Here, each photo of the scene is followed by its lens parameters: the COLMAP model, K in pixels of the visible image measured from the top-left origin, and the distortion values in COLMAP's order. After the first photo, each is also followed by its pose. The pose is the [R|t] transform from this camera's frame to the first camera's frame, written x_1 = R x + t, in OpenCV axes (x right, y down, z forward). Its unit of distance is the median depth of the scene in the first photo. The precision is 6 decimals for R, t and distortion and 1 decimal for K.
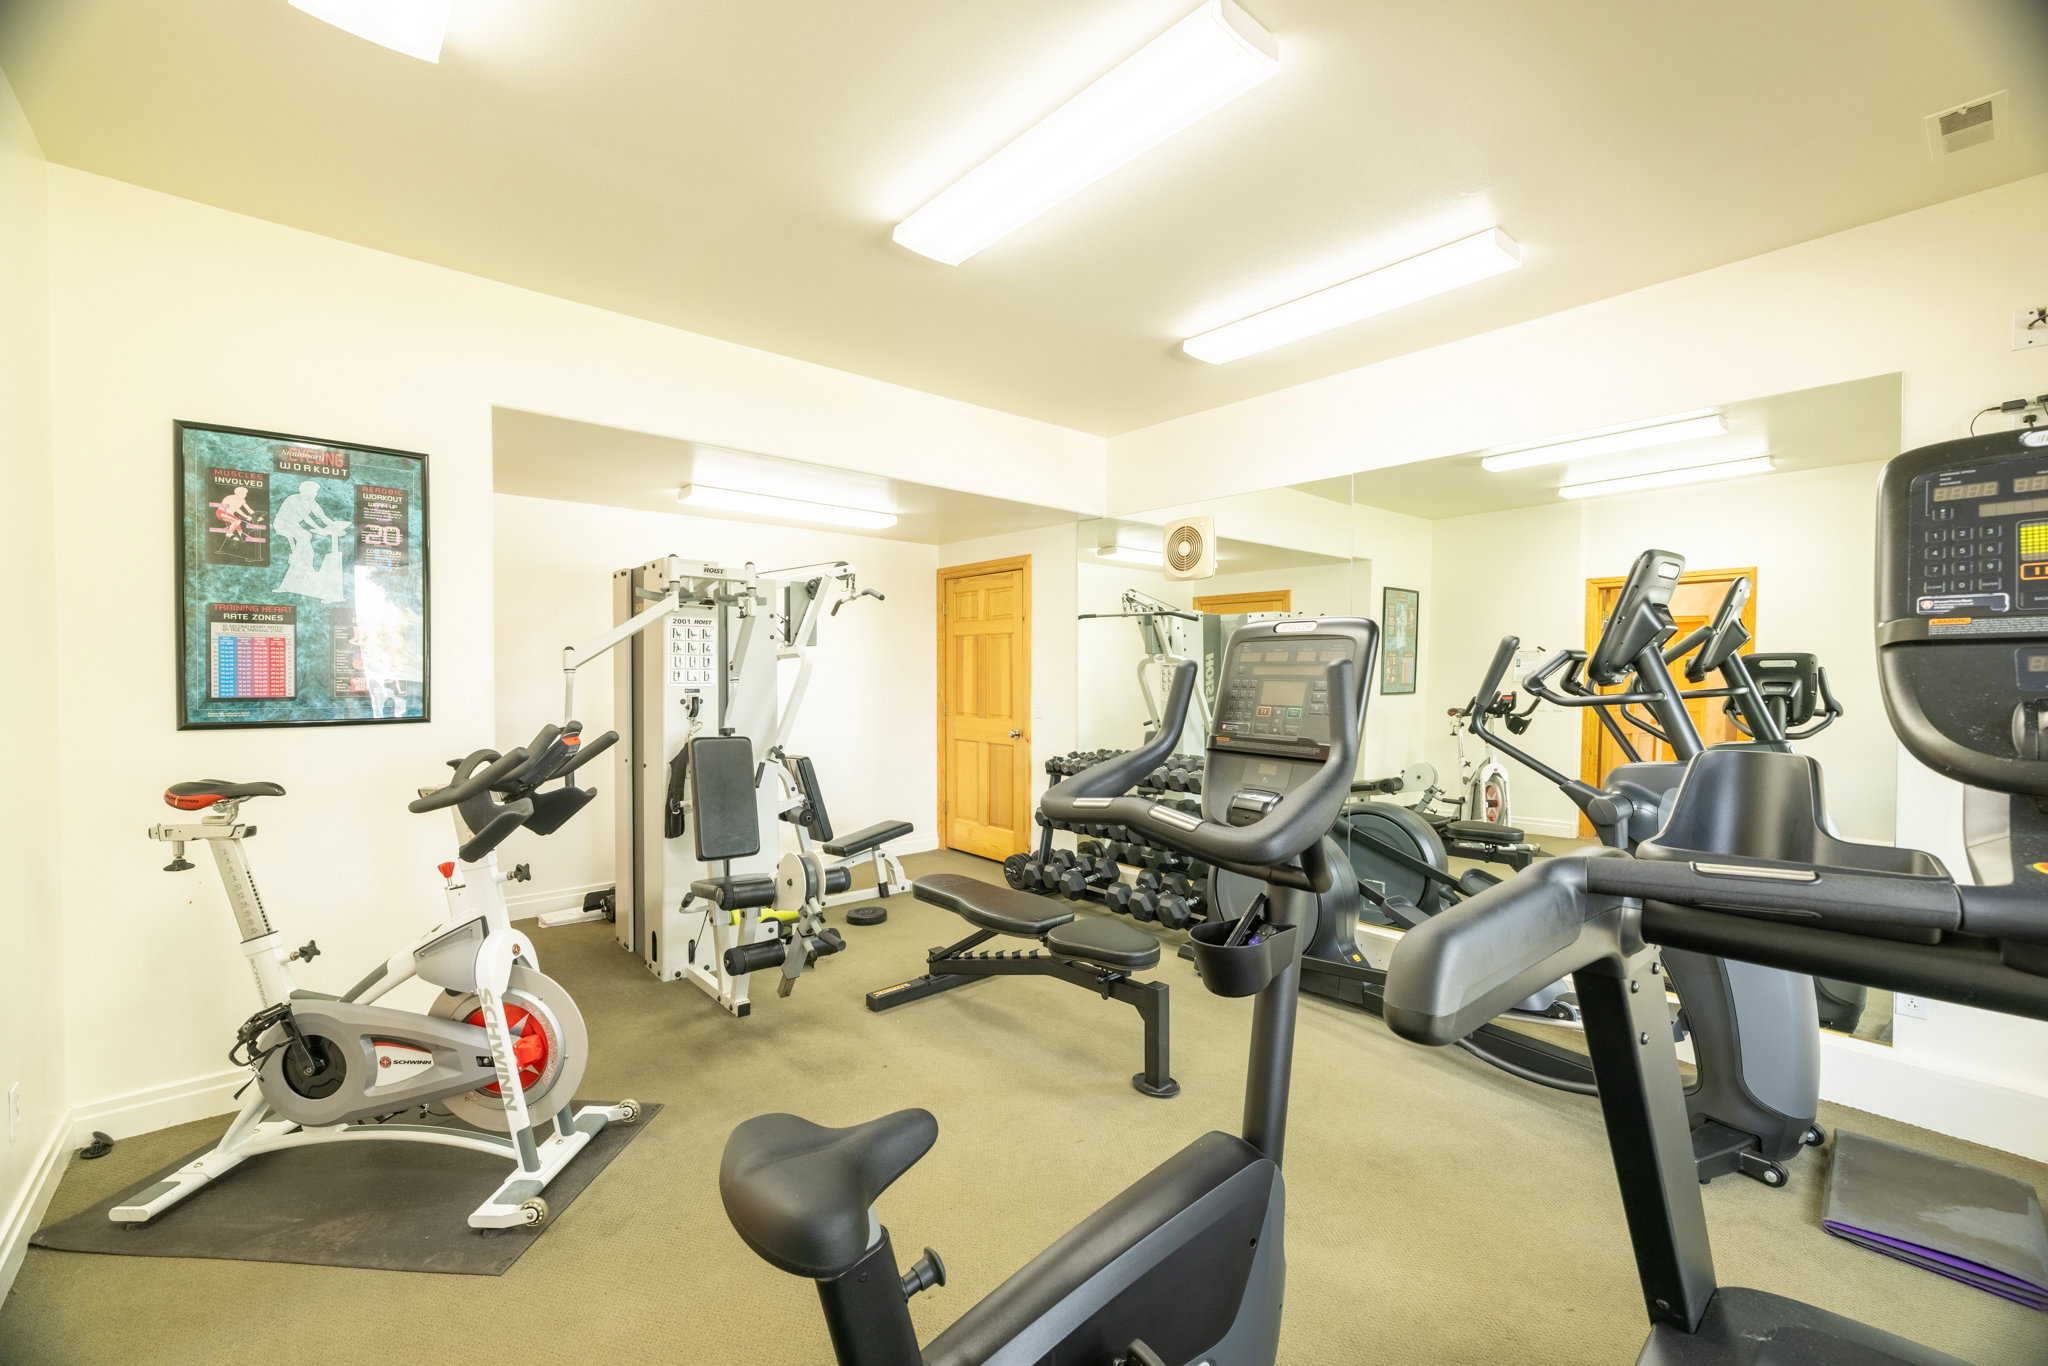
lens RADIAL K [[846.3, 0, 1022.8], [0, 846.3, 685.1], [0, 0, 1]] dist [-0.002119, -0.000240]
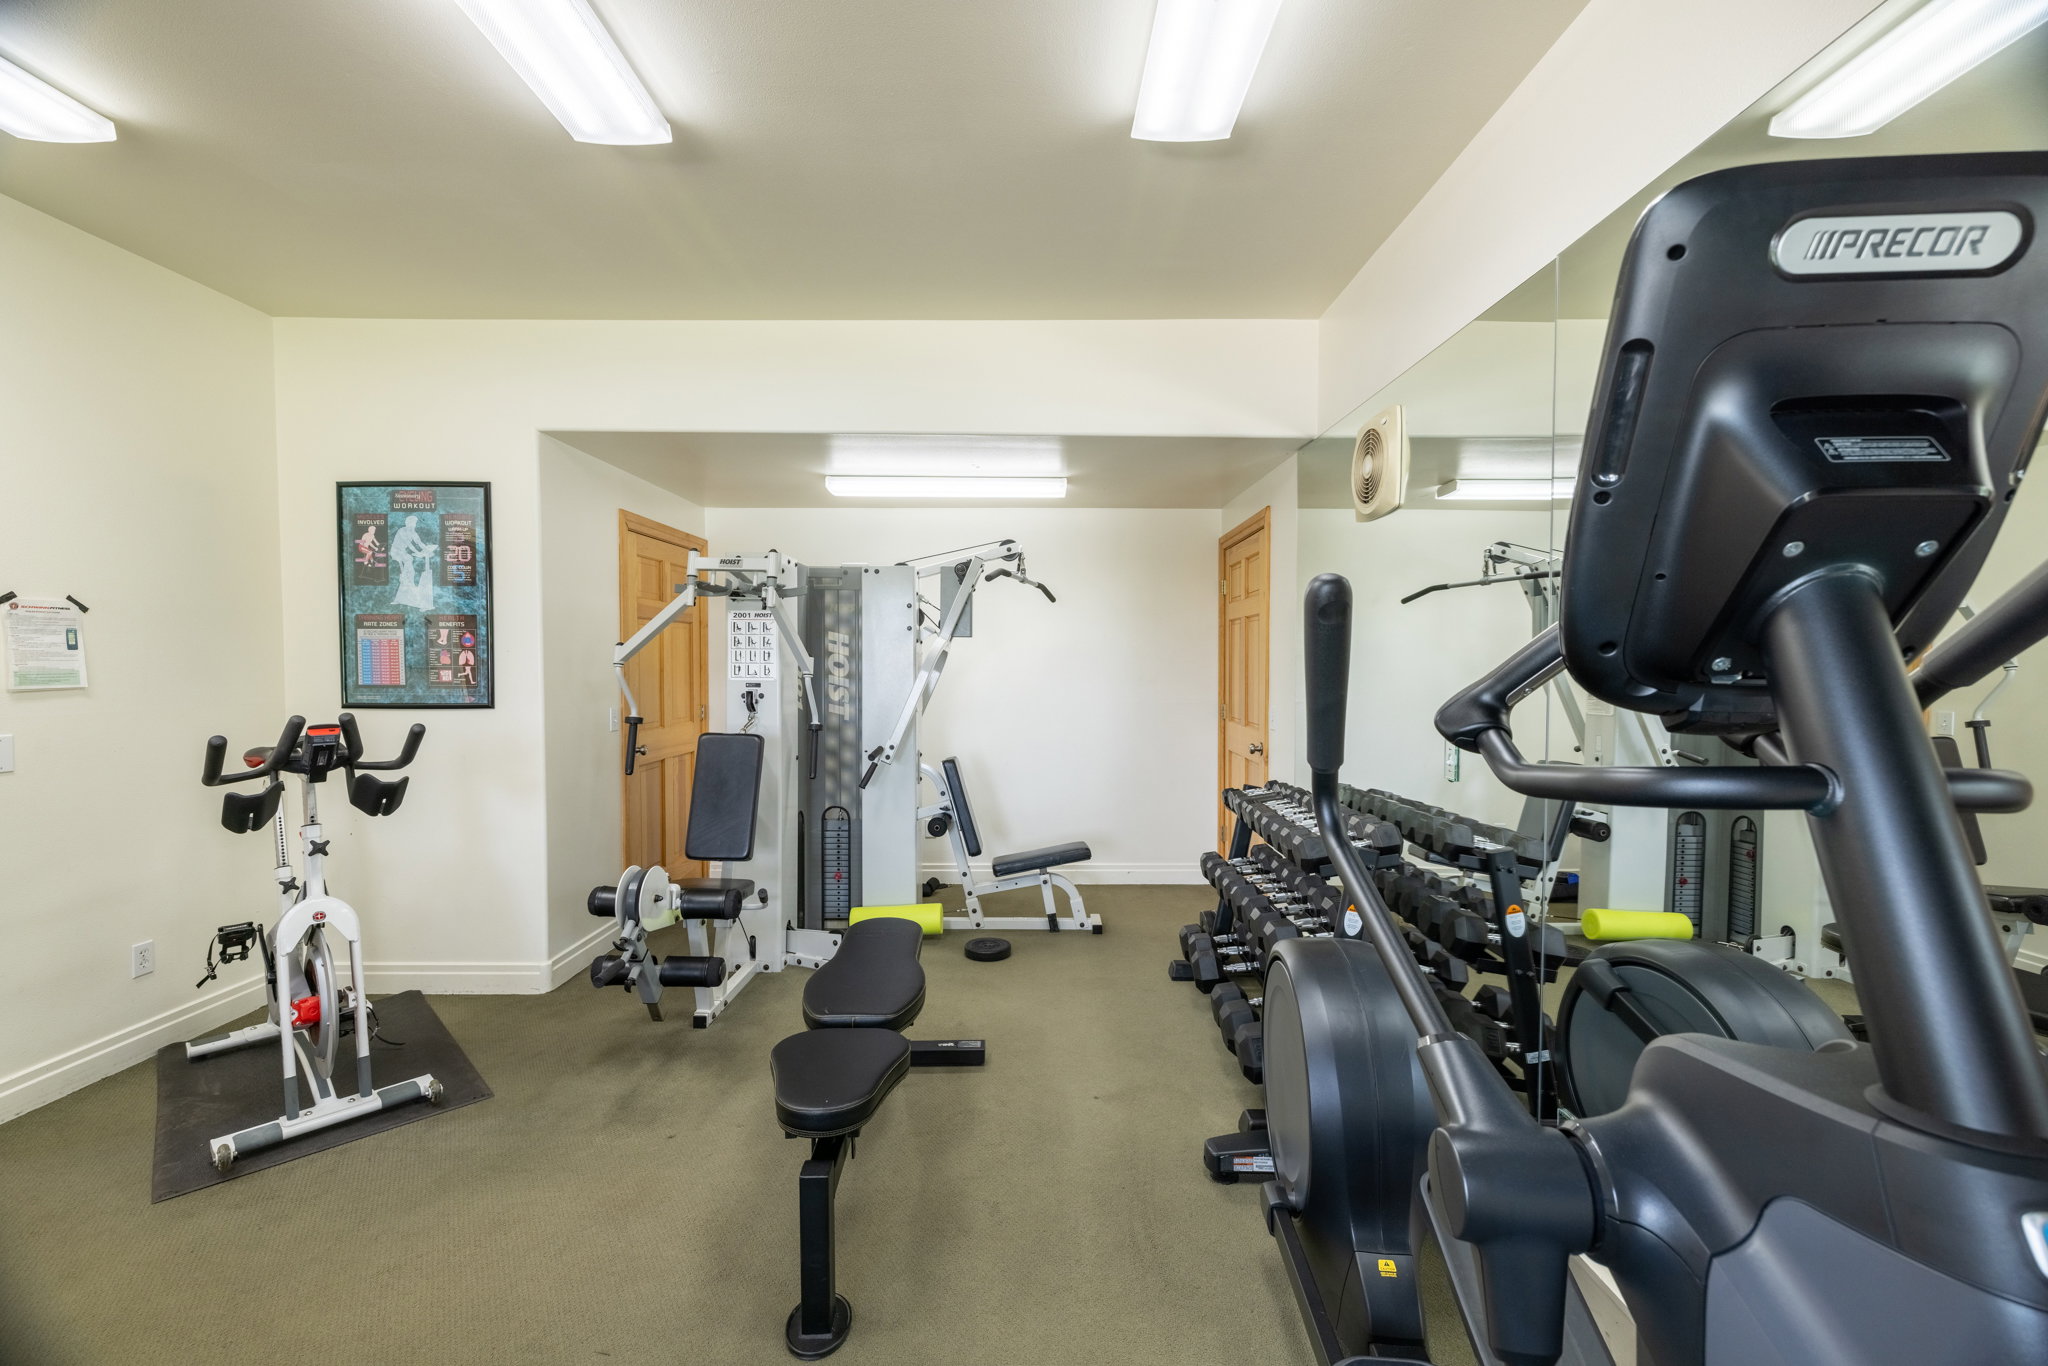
lens RADIAL K [[846.3, 0, 1025.2], [0, 846.3, 682.3], [0, 0, 1]] dist [-0.002119, -0.000240]
pose [[0.756237, 0.017186, -0.654072, 0.689163], [-0.012176, 0.999852, 0.012194, -0.017045], [0.654185, -0.001257, 0.756334, 0.637278]]
